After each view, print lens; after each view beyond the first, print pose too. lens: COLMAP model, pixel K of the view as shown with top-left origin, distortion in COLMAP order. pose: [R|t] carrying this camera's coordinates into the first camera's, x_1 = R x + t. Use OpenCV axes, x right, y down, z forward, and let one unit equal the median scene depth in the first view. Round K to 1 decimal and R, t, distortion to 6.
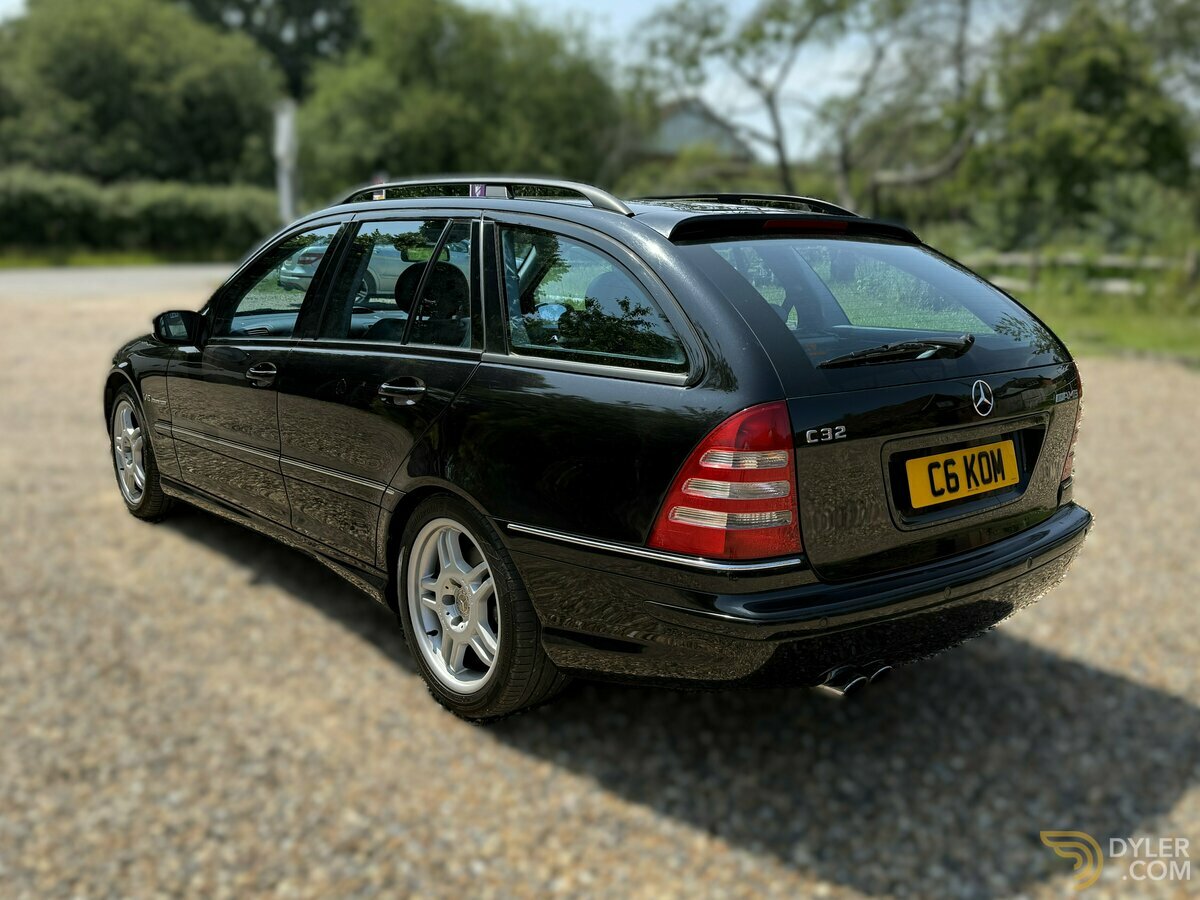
lens RADIAL K [[1043.8, 0, 683.6], [0, 1043.8, 472.0], [0, 0, 1]] dist [0.127859, -0.260200]
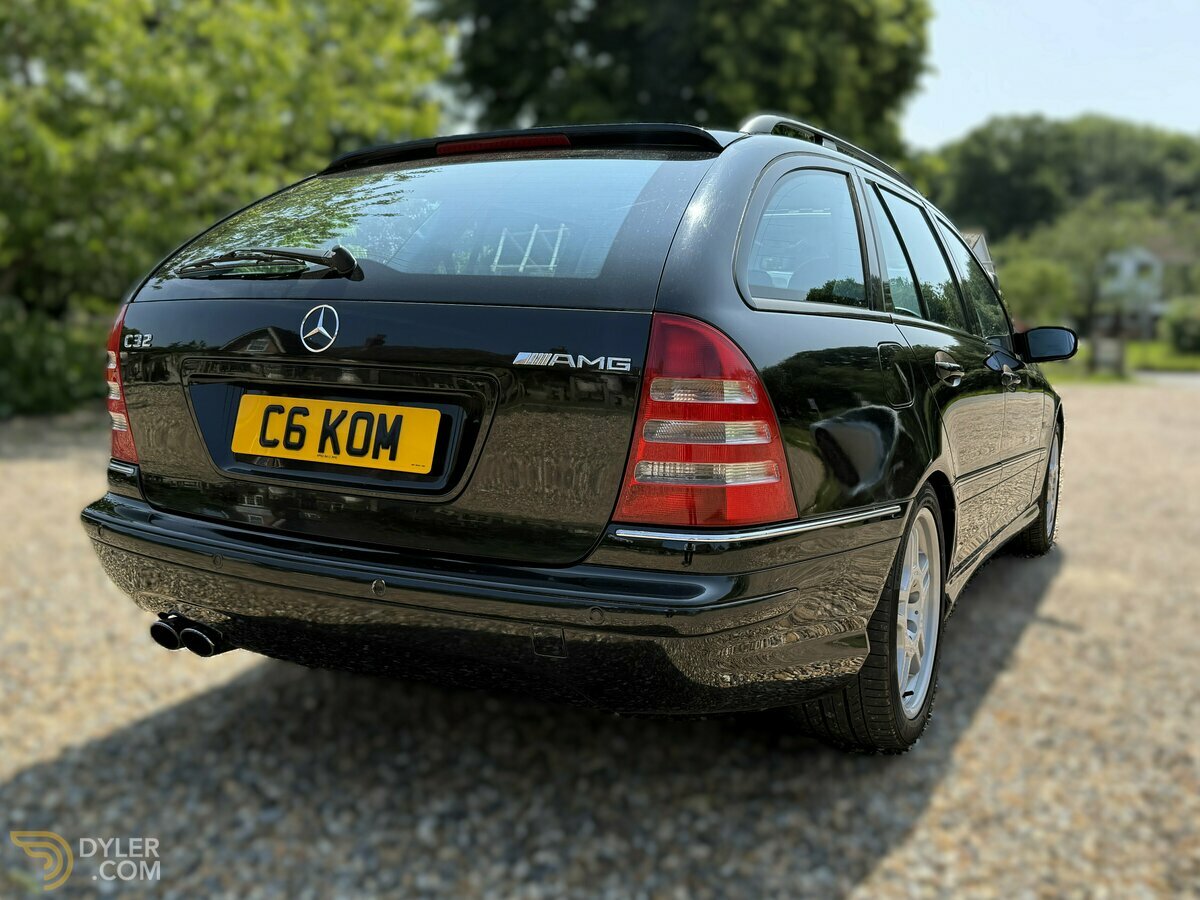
lens RADIAL K [[1041.3, 0, 600.0], [0, 1041.3, 450.0], [0, 0, 1]] dist [0.085424, -0.139475]
pose [[0.319676, 0.094958, -0.942757, 0.522914], [-0.219576, 0.975306, 0.023781, -0.023781], [0.921734, 0.199404, 0.332632, 0.477032]]
